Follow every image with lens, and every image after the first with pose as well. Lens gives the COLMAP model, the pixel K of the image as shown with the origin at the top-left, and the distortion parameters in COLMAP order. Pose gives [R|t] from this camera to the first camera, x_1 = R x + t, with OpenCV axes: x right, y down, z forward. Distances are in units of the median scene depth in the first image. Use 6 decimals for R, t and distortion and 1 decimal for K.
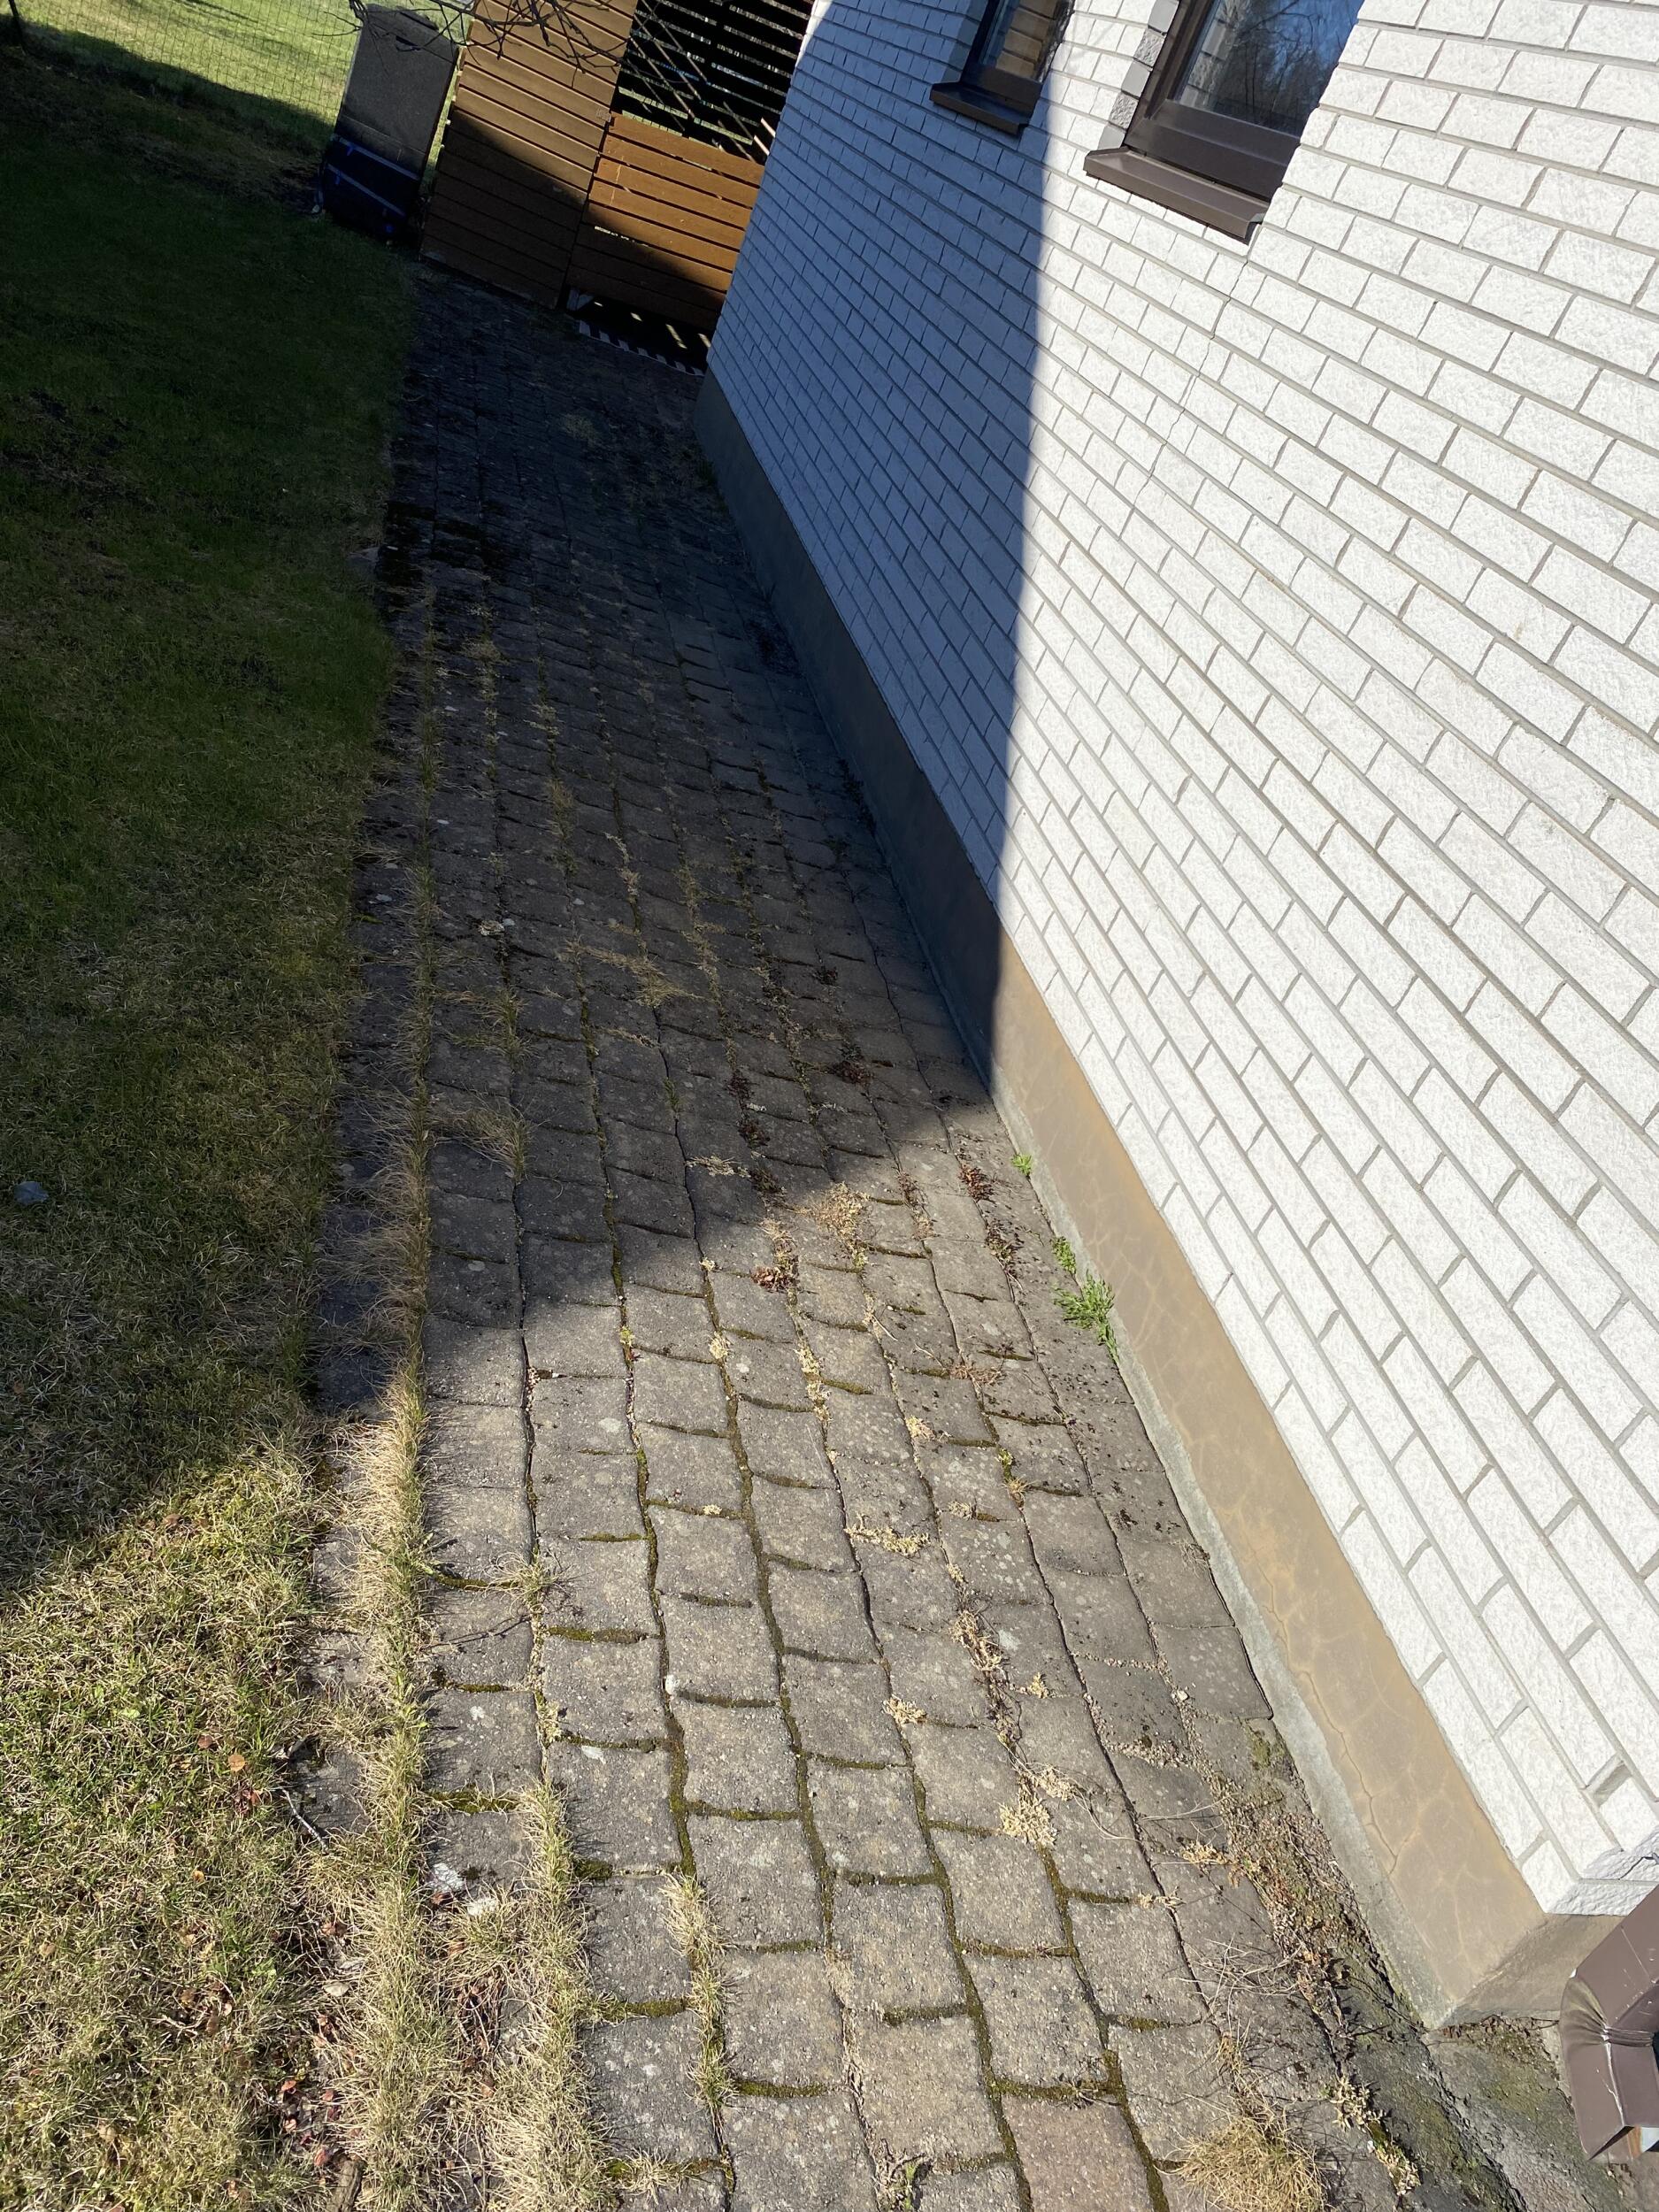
lens RADIAL K [[1681.1, 0, 813.8], [0, 1681.1, 1101.0], [0, 0, 1]] dist [0.019748, -0.015595]
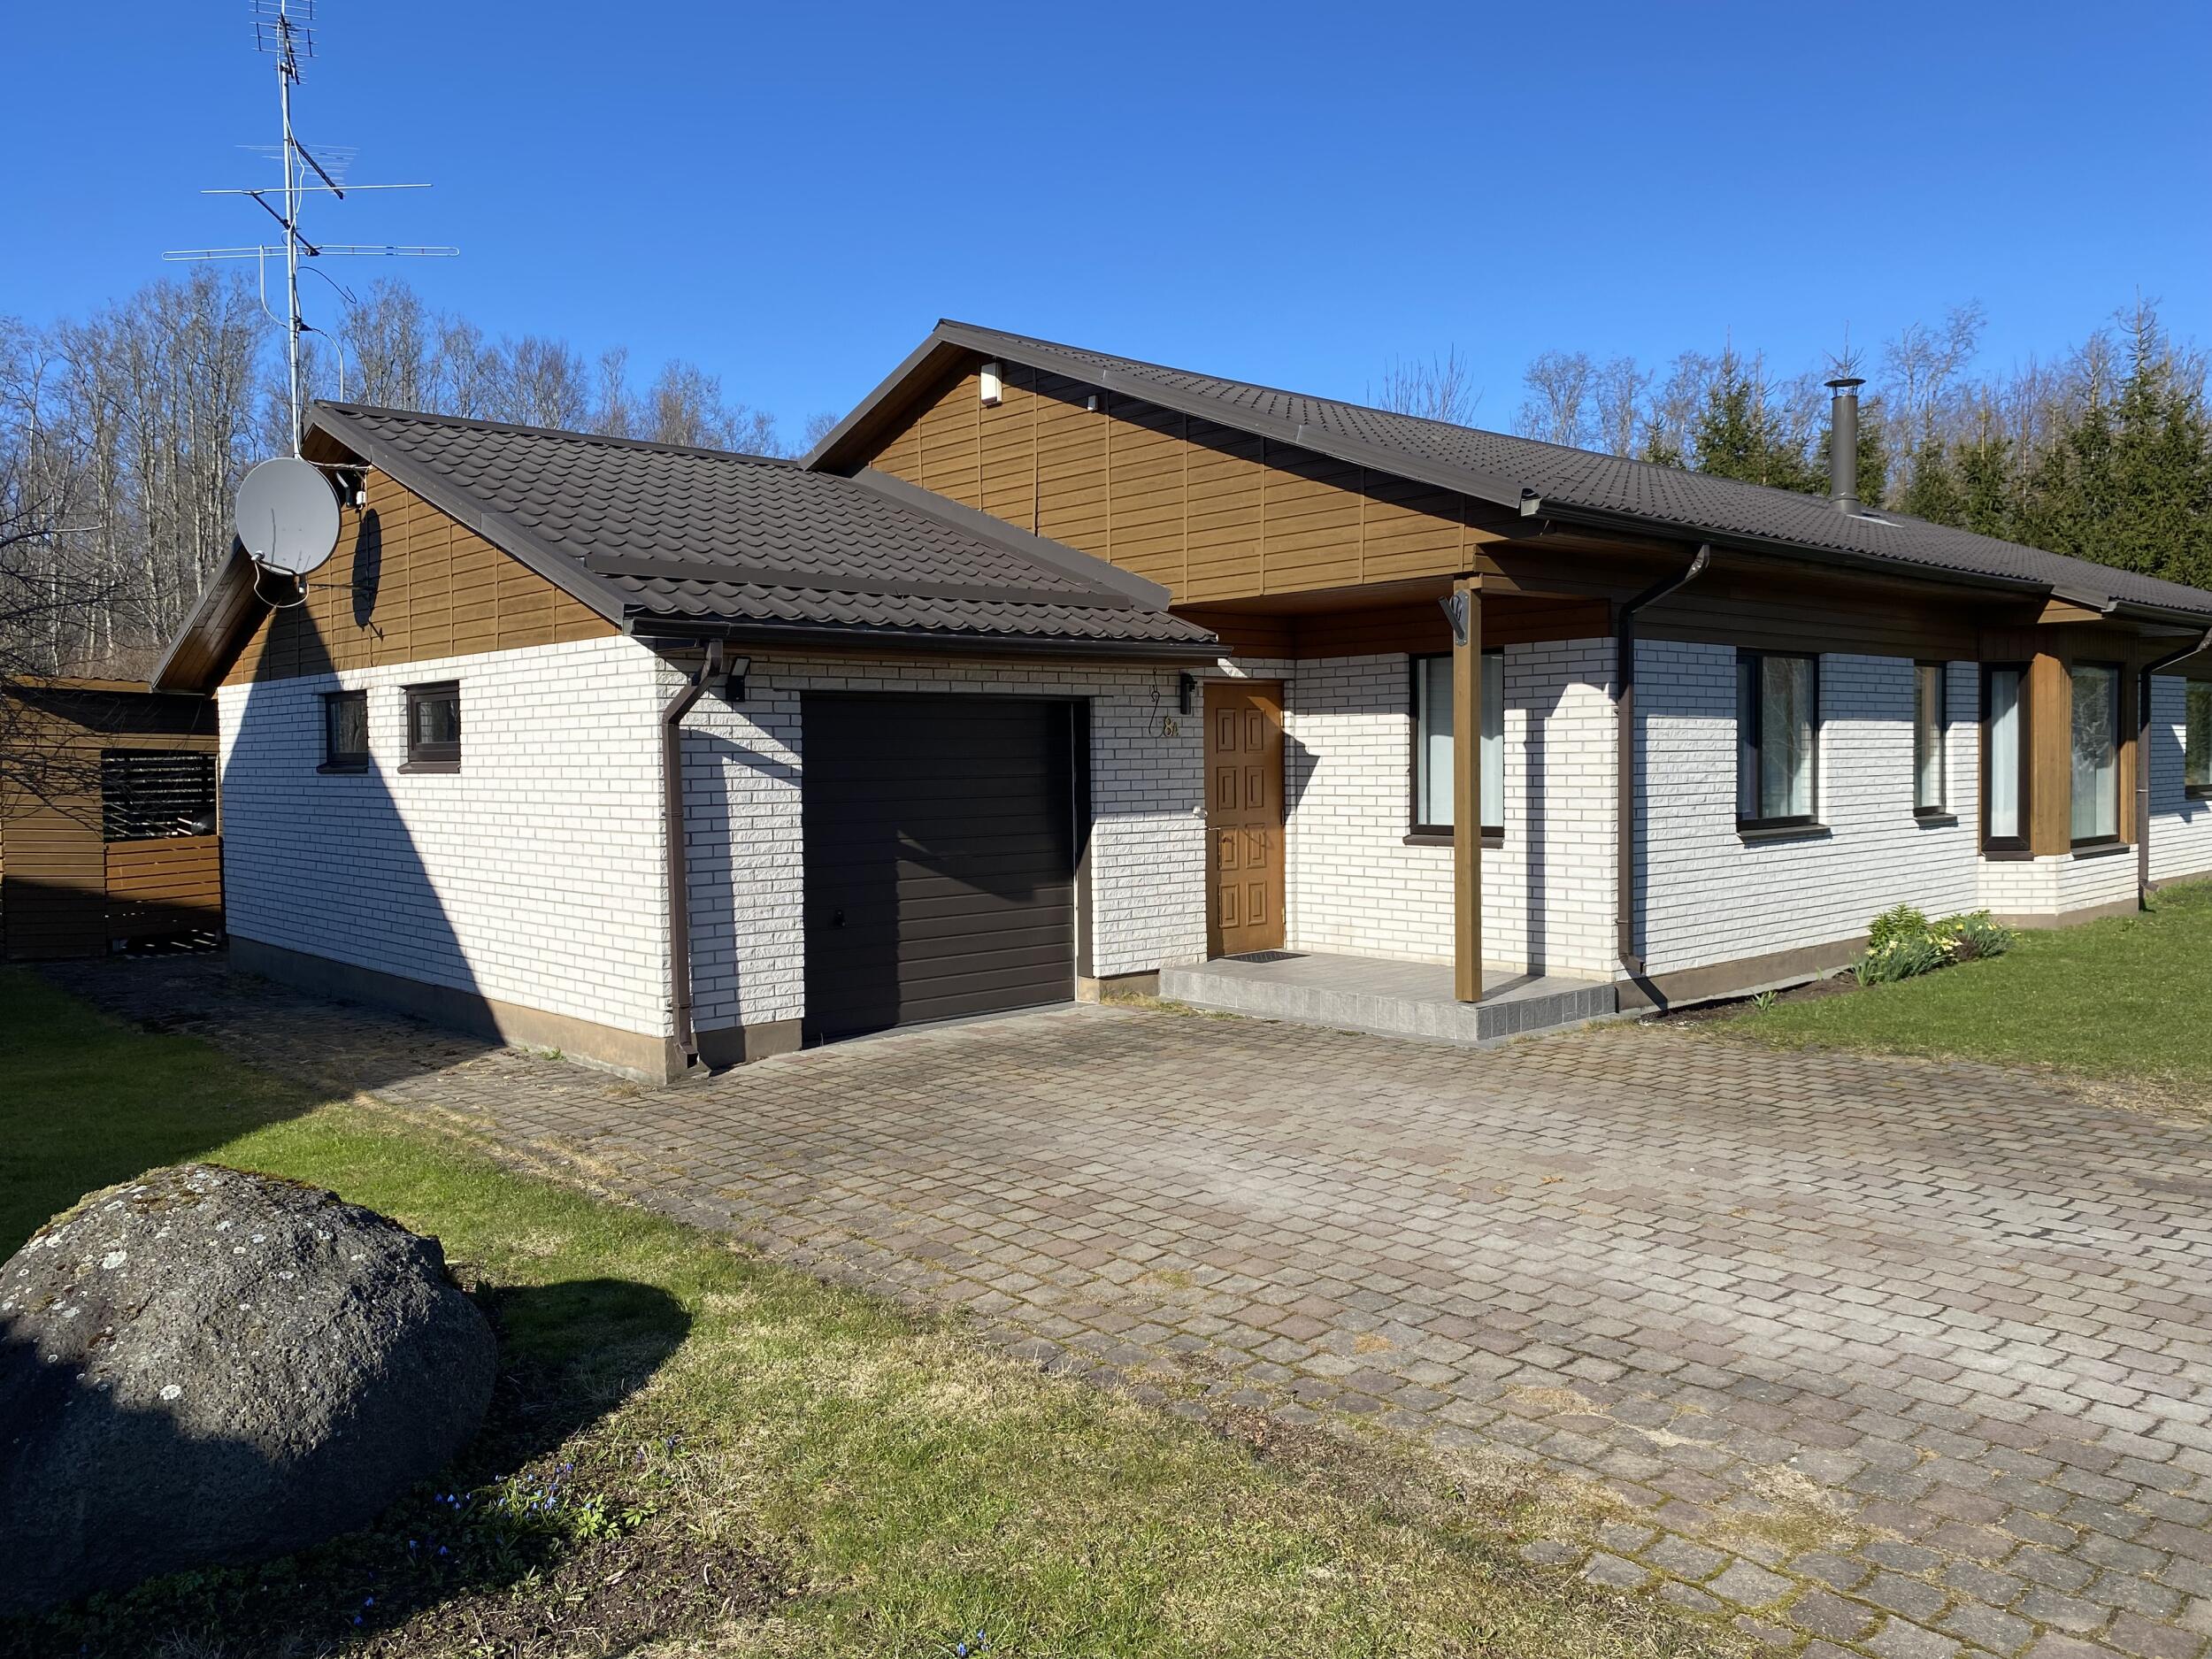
lens RADIAL K [[1681.1, 0, 1111.8], [0, 1681.1, 826.4], [0, 0, 1]] dist [0.019748, -0.015595]
pose [[0.798560, -0.367234, 0.476907, -0.117209], [0.530403, 0.803899, -0.269109, 0.404266], [-0.284559, 0.467853, 0.836744, -0.734717]]
